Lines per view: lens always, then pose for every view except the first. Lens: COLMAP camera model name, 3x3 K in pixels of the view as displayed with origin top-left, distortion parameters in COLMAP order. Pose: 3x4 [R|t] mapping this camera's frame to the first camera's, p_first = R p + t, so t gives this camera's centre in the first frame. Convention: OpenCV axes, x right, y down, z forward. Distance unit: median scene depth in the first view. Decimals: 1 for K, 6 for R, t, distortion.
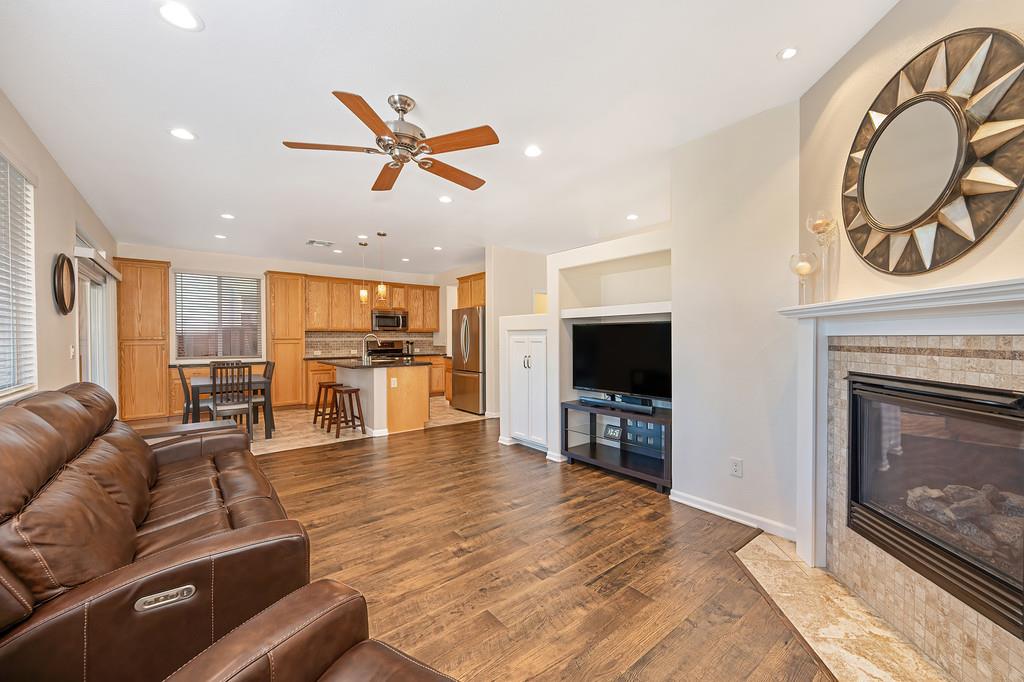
lens RADIAL K [[406.5, 0, 517.9], [0, 406.5, 343.1], [0, 0, 1]] dist [0.005602, -0.000813]
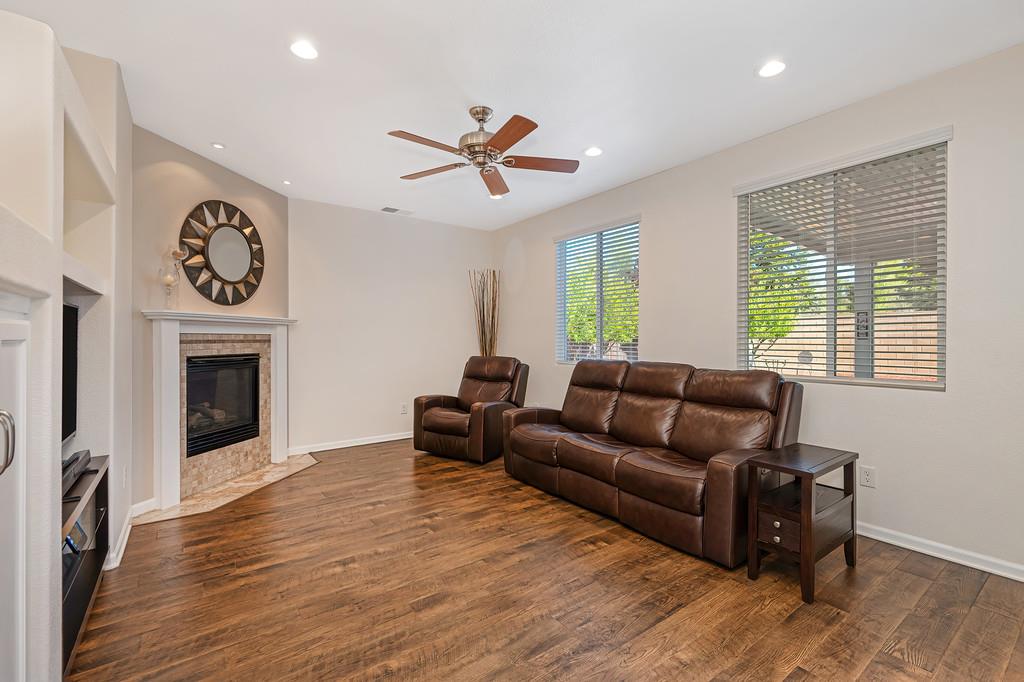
lens RADIAL K [[447.3, 0, 517.7], [0, 447.3, 335.6], [0, 0, 1]] dist [-0.001466, 0.001745]
pose [[-0.998819, 0.005281, 0.048302, -0.201620], [0.005627, 0.999960, 0.007022, -0.005735], [-0.048263, 0.007285, -0.998808, 1.009826]]
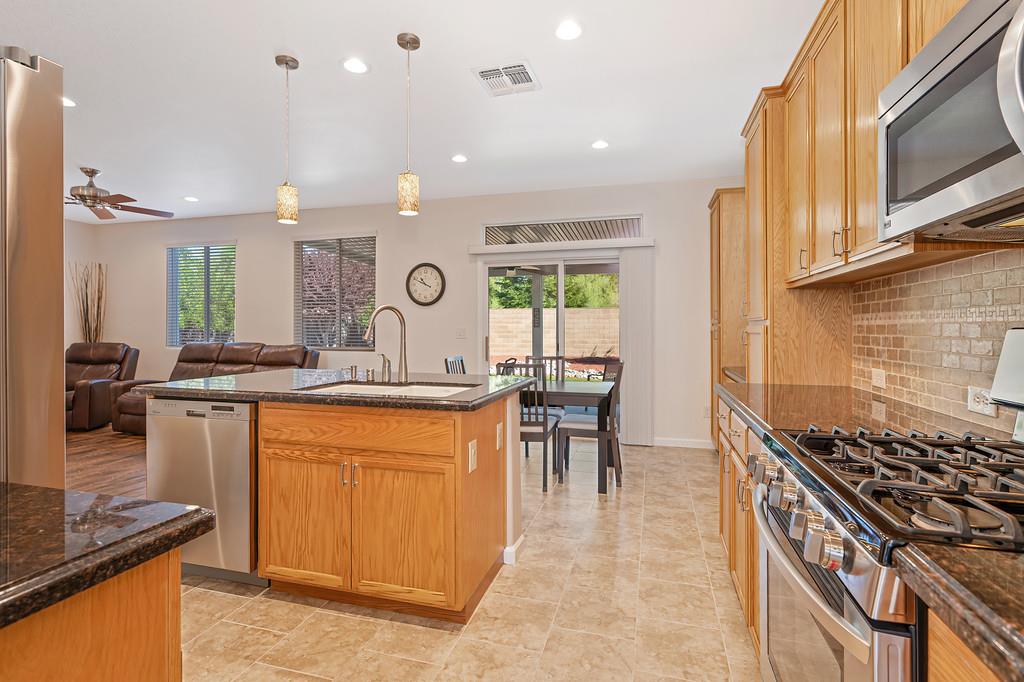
lens RADIAL K [[481.3, 0, 514.9], [0, 481.3, 334.7], [0, 0, 1]] dist [0.001792, 0.000145]
pose [[-0.816873, 0.004270, -0.576802, -0.251168], [-0.007213, 0.999819, 0.017616, -0.001623], [0.576772, 0.018550, -0.816694, 1.588753]]
